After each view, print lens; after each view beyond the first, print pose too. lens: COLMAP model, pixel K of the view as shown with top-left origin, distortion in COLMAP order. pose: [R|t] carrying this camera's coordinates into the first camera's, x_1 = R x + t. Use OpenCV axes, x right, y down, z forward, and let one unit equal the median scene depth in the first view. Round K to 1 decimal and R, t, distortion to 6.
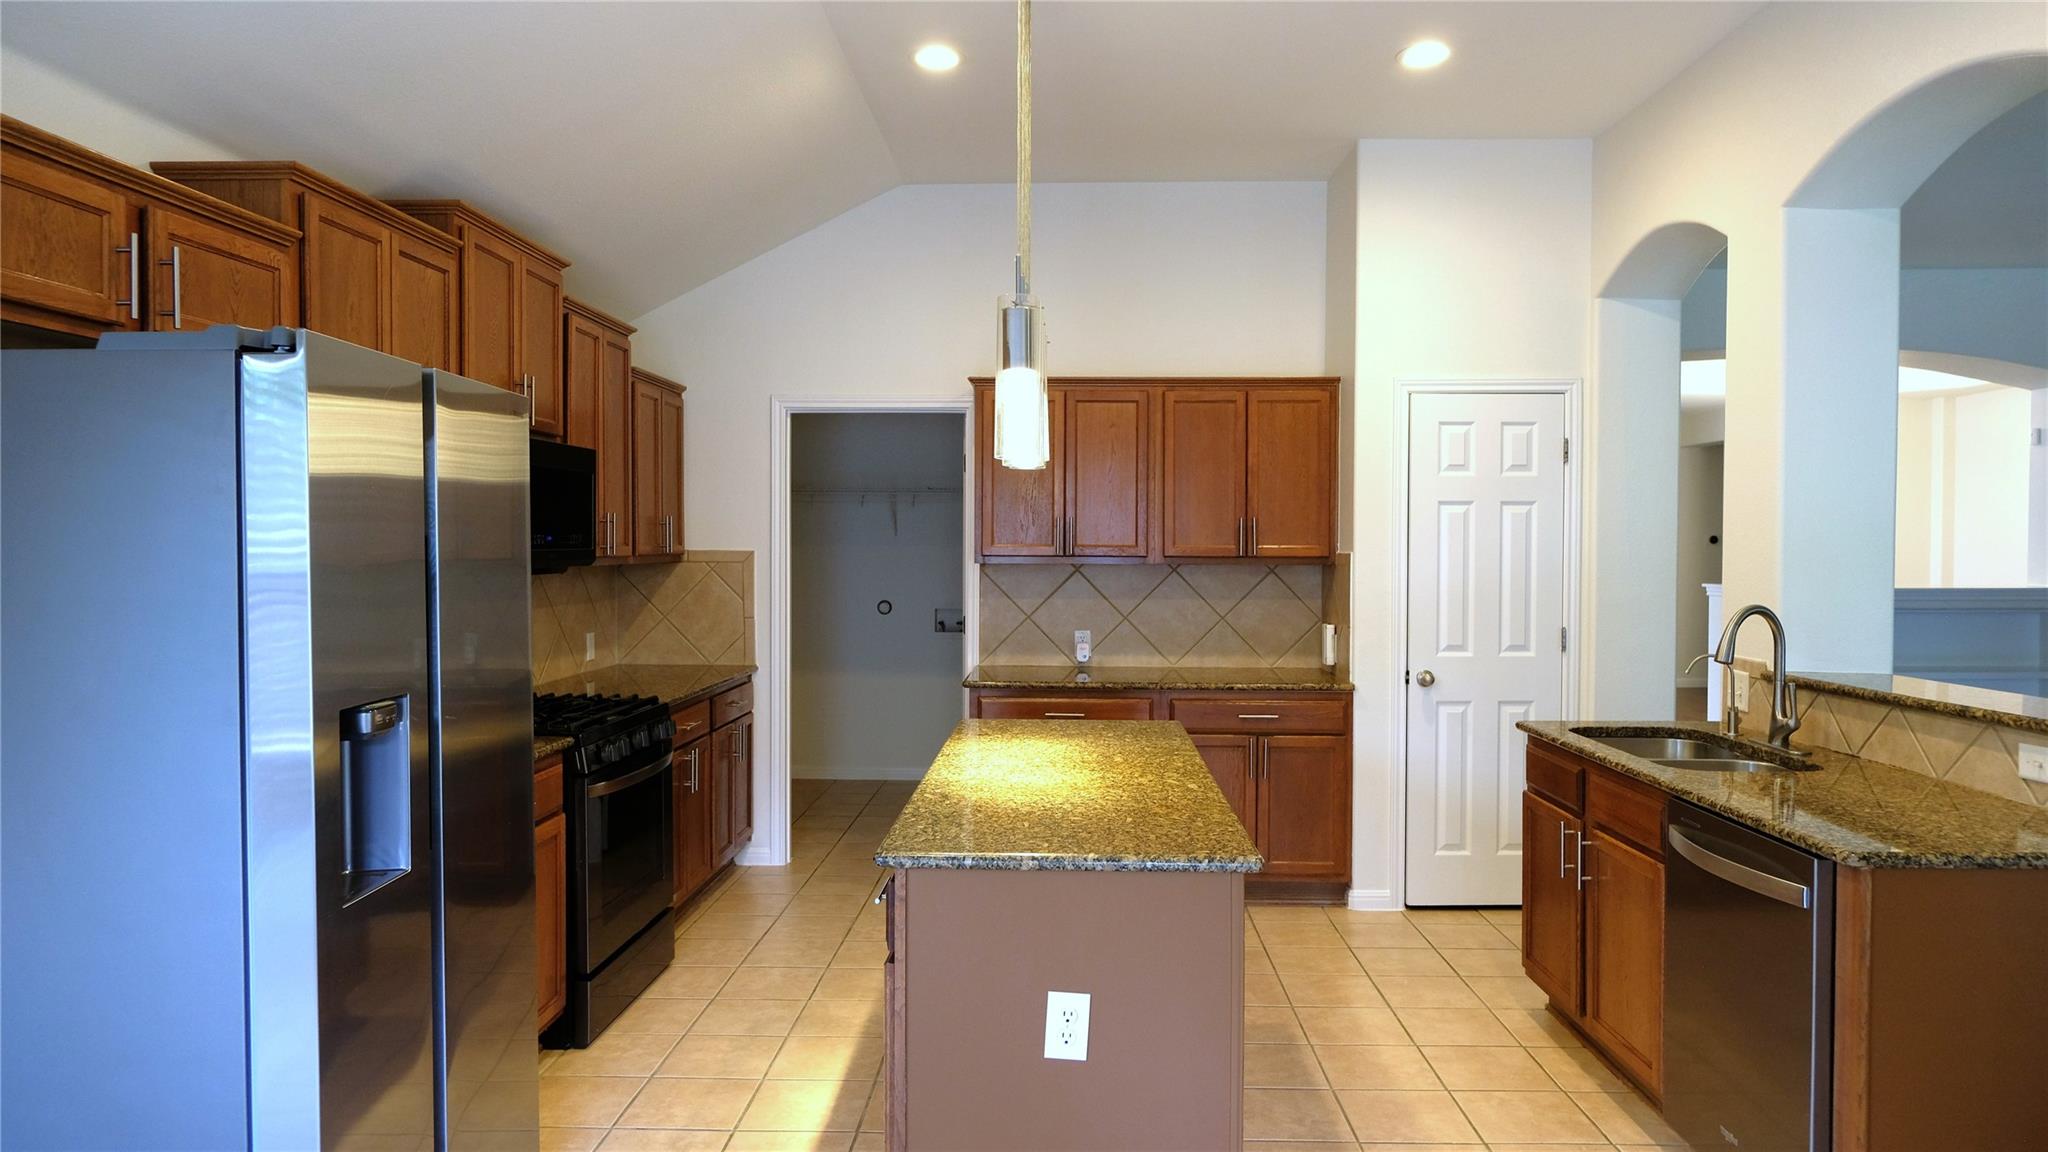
lens RADIAL K [[1299.2, 0, 1024.0], [0, 1299.2, 576.0], [0, 0, 1]] dist [-0.004397, -0.000931]
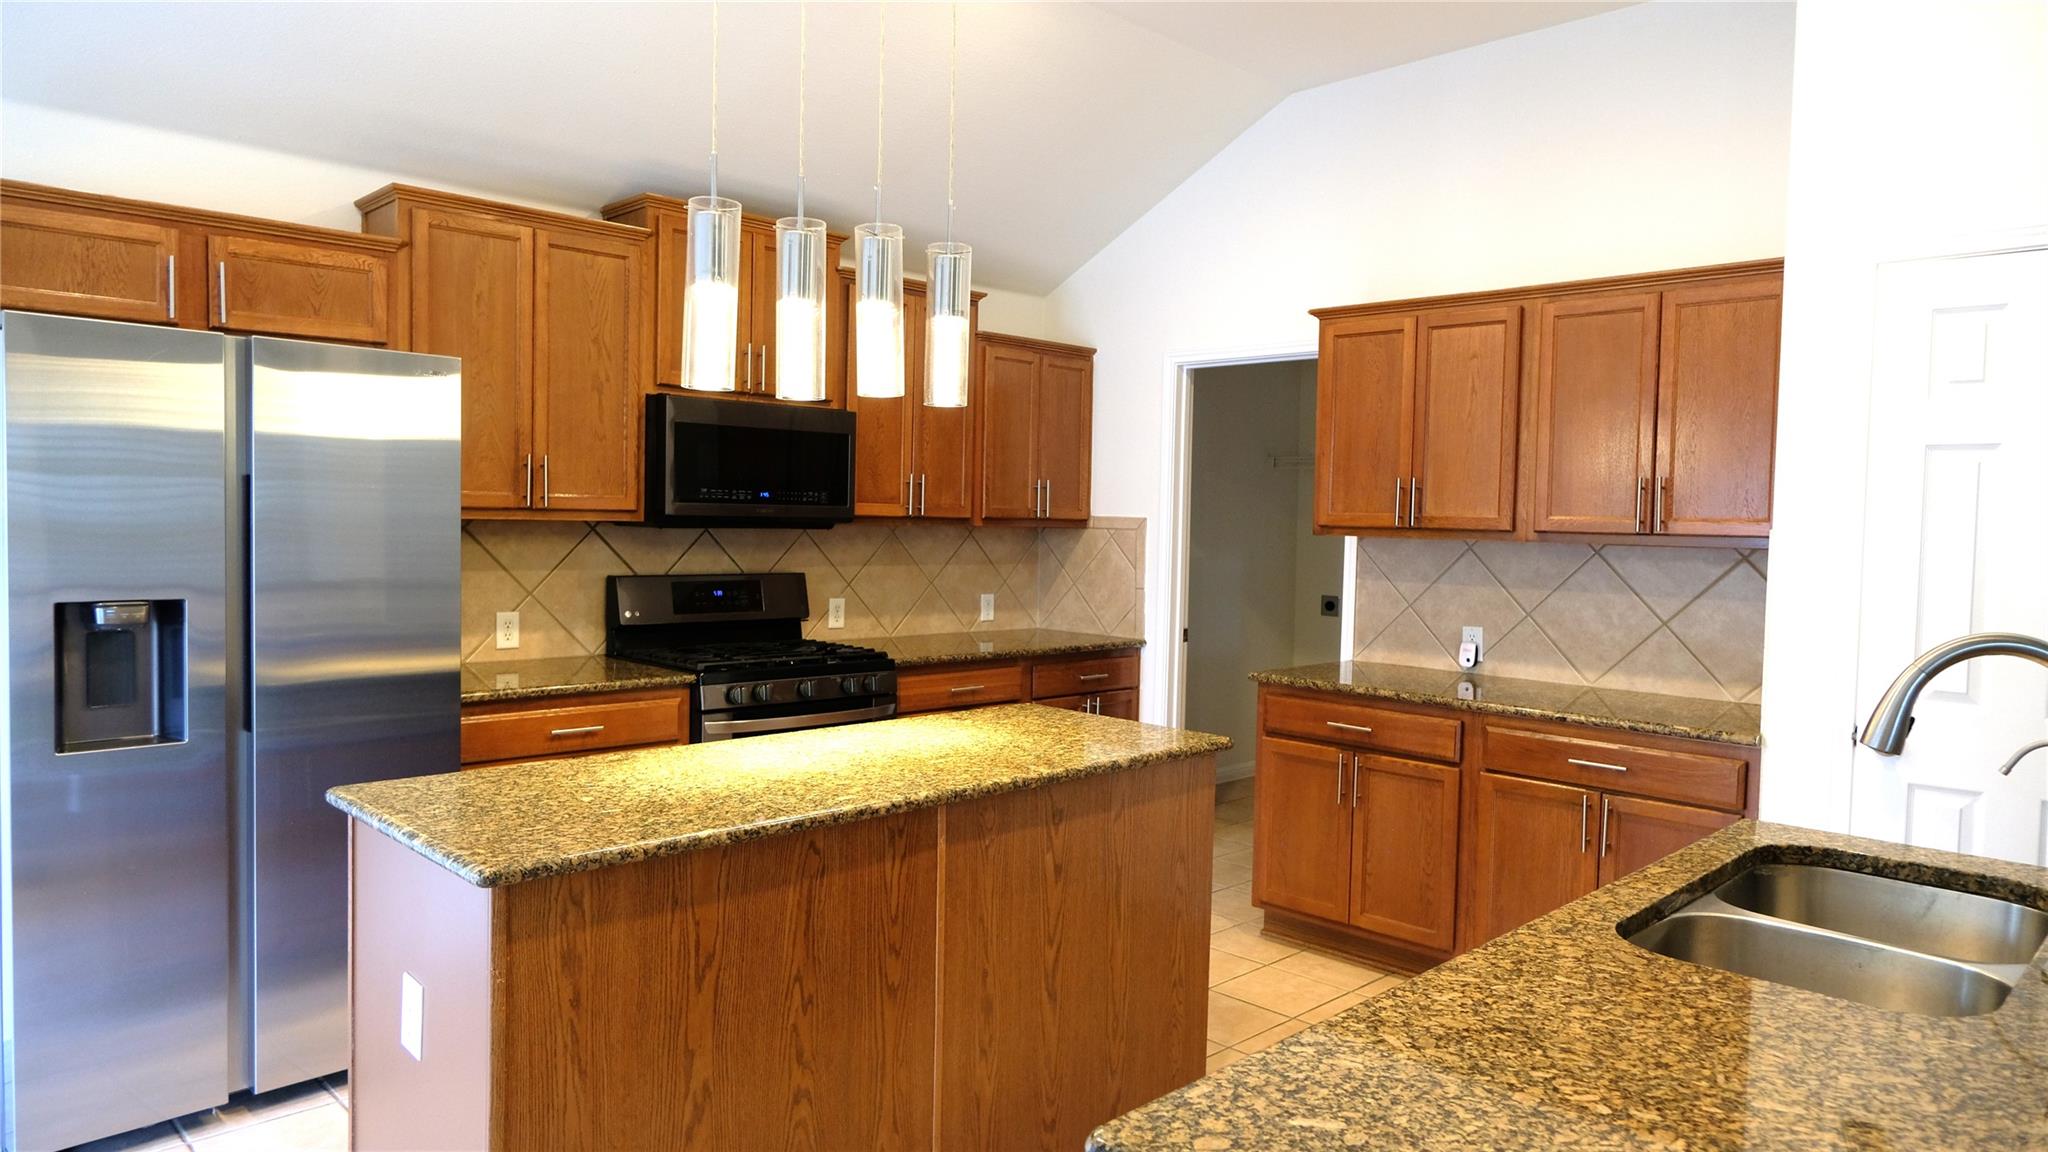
lens RADIAL K [[1299.2, 0, 1024.0], [0, 1299.2, 576.0], [0, 0, 1]] dist [-0.004397, -0.000931]
pose [[0.724496, 0.044687, -0.687828, 0.381364], [-0.037751, 0.998971, 0.025138, 0.002374], [0.688244, 0.007754, 0.725438, 0.258733]]
